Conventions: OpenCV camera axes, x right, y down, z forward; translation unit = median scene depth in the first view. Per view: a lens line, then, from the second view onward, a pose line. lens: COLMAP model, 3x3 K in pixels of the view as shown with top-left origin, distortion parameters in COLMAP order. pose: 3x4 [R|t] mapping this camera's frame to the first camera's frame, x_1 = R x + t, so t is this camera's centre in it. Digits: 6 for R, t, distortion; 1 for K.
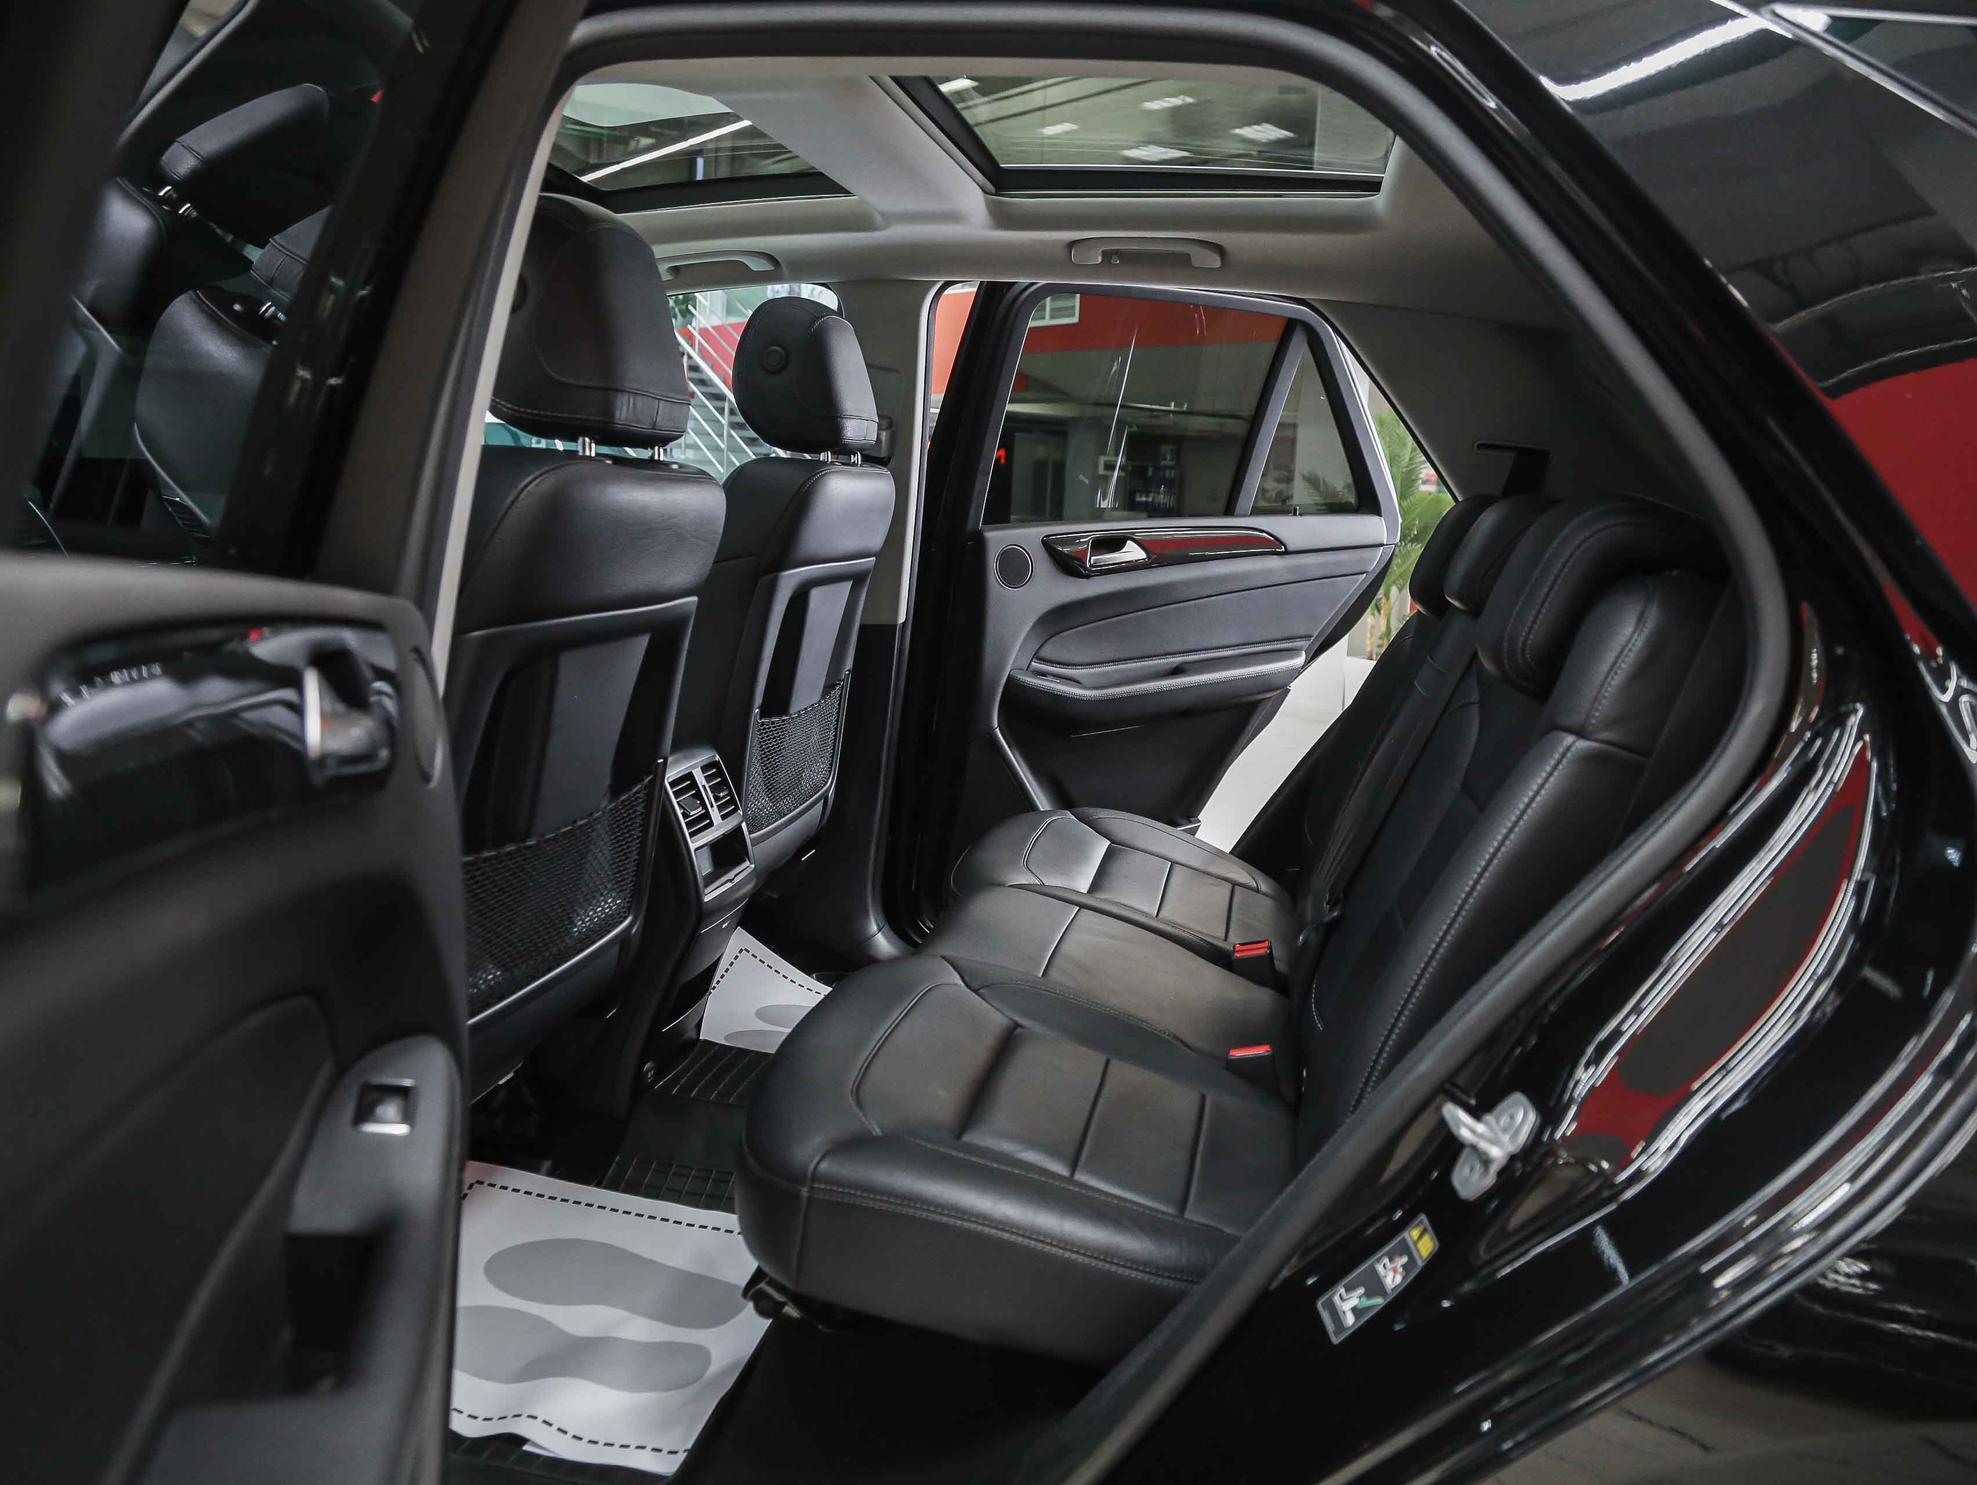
lens RADIAL K [[1530.8, 0, 988.5], [0, 1530.8, 742.5], [0, 0, 1]] dist [-0.093960, 0.001712]
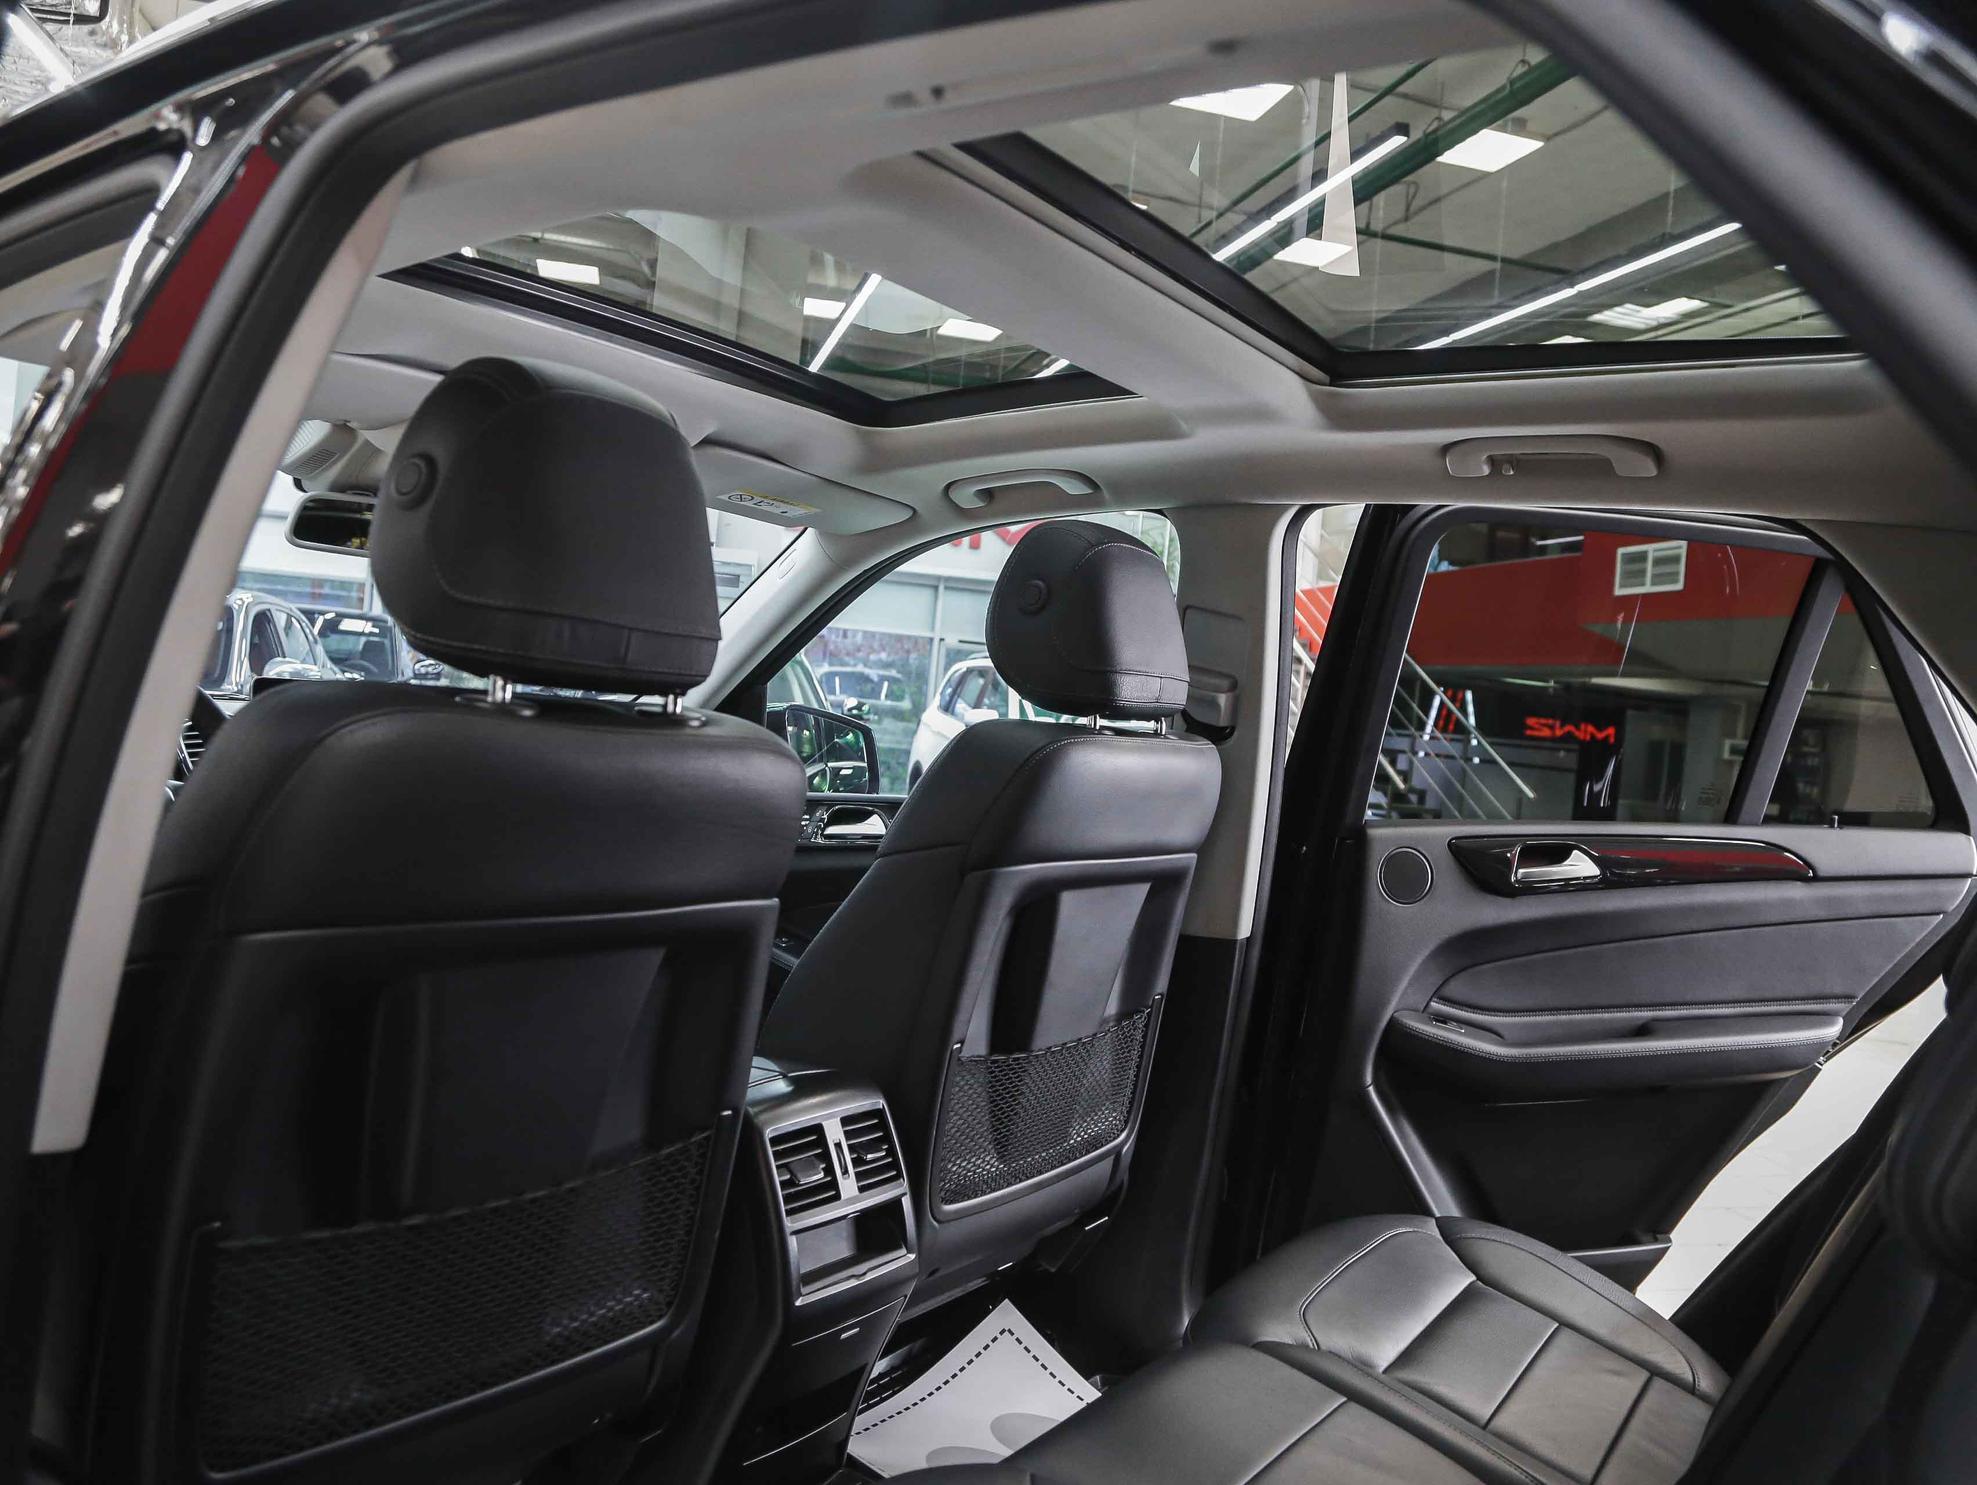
lens RADIAL K [[1530.8, 0, 988.5], [0, 1530.8, 742.5], [0, 0, 1]] dist [-0.093960, 0.001712]
pose [[0.919162, 0.043571, -0.391462, 0.128819], [-0.109728, 0.982844, -0.148251, -0.048917], [0.378287, 0.179221, 0.908173, 0.241739]]
